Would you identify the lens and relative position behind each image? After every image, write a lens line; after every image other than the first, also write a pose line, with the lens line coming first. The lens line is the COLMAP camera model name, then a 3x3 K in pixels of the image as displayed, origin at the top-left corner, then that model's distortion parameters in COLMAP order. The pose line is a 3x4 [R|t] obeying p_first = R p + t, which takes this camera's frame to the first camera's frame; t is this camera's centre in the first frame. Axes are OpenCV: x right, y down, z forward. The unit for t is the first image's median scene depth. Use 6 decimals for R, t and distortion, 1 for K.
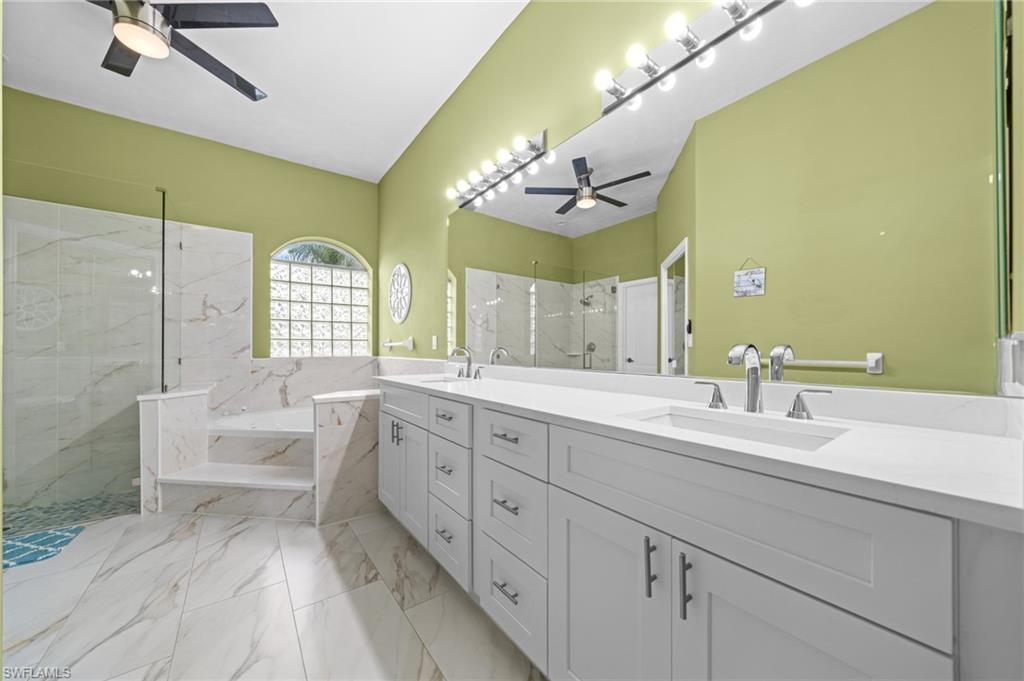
lens RADIAL K [[353.5, 0, 502.1], [0, 353.5, 345.6], [0, 0, 1]] dist [-0.002350, -0.000080]
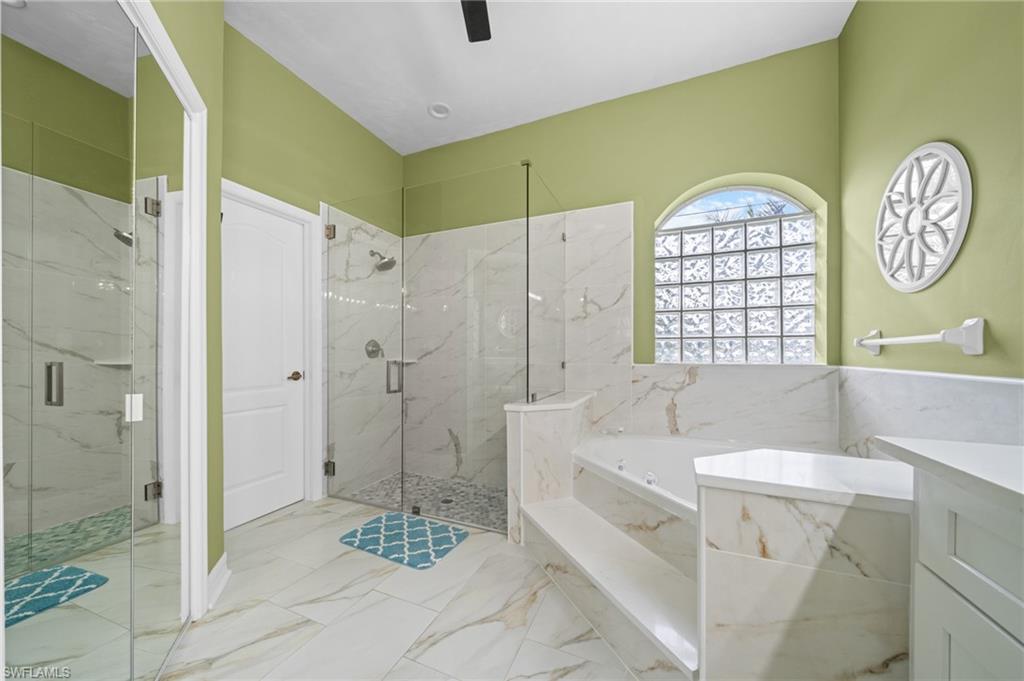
lens RADIAL K [[352.8, 0, 511.3], [0, 352.8, 352.7], [0, 0, 1]] dist [-0.001354, -0.000123]
pose [[0.505888, 0.001138, -0.862599, -0.178389], [0.006870, 0.999962, 0.005348, 0.005716], [0.862572, -0.008632, 0.505861, 0.378513]]
